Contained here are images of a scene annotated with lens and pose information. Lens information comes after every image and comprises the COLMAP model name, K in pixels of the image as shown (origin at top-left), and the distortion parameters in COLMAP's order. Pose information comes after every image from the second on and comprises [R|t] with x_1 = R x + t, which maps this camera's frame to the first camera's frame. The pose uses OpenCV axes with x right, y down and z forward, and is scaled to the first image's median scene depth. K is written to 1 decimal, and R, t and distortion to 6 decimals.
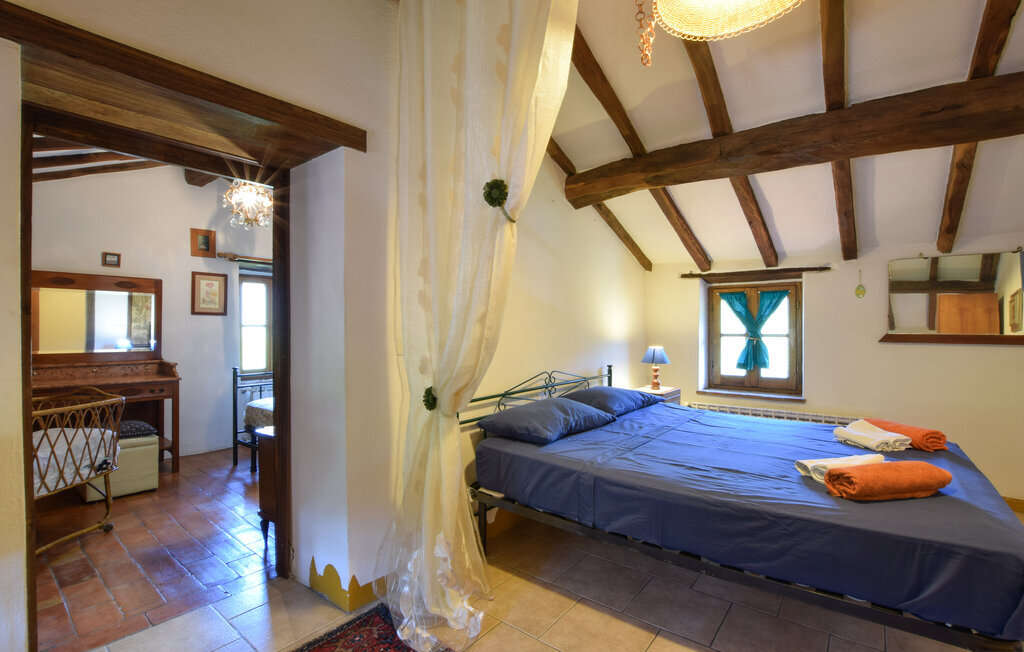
lens RADIAL K [[469.1, 0, 519.3], [0, 469.1, 334.5], [0, 0, 1]] dist [-0.010391, -0.001190]
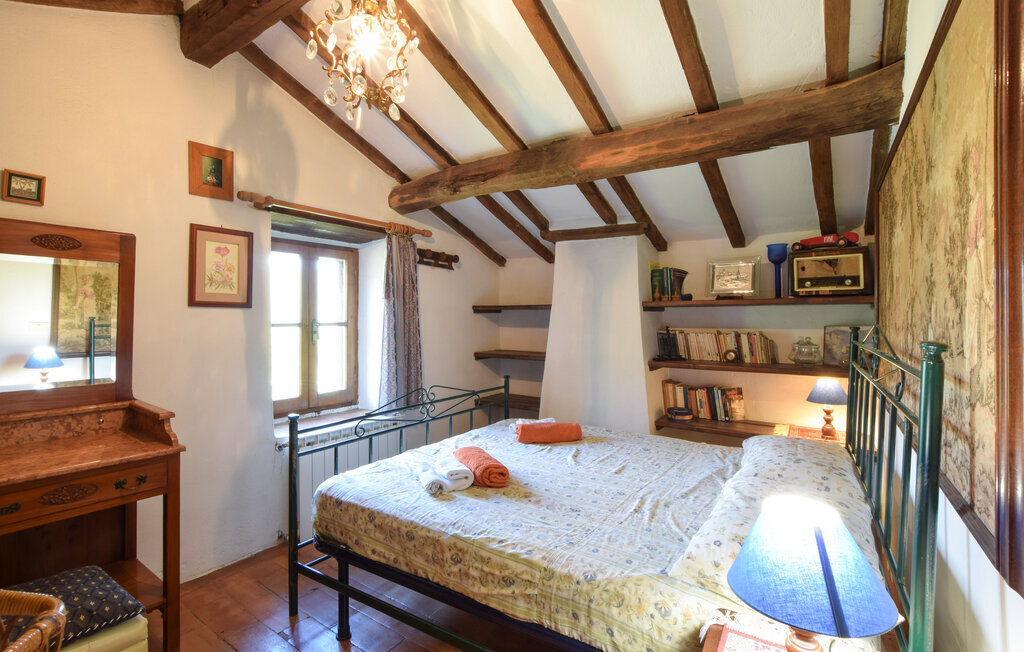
lens RADIAL K [[469.1, 0, 505.9], [0, 469.1, 316.1], [0, 0, 1]] dist [-0.010391, -0.001190]
pose [[0.996550, -0.000260, 0.082989, -0.392129], [0.001780, 0.999832, -0.018240, -0.021814], [-0.082970, 0.018324, 0.996384, 0.451793]]
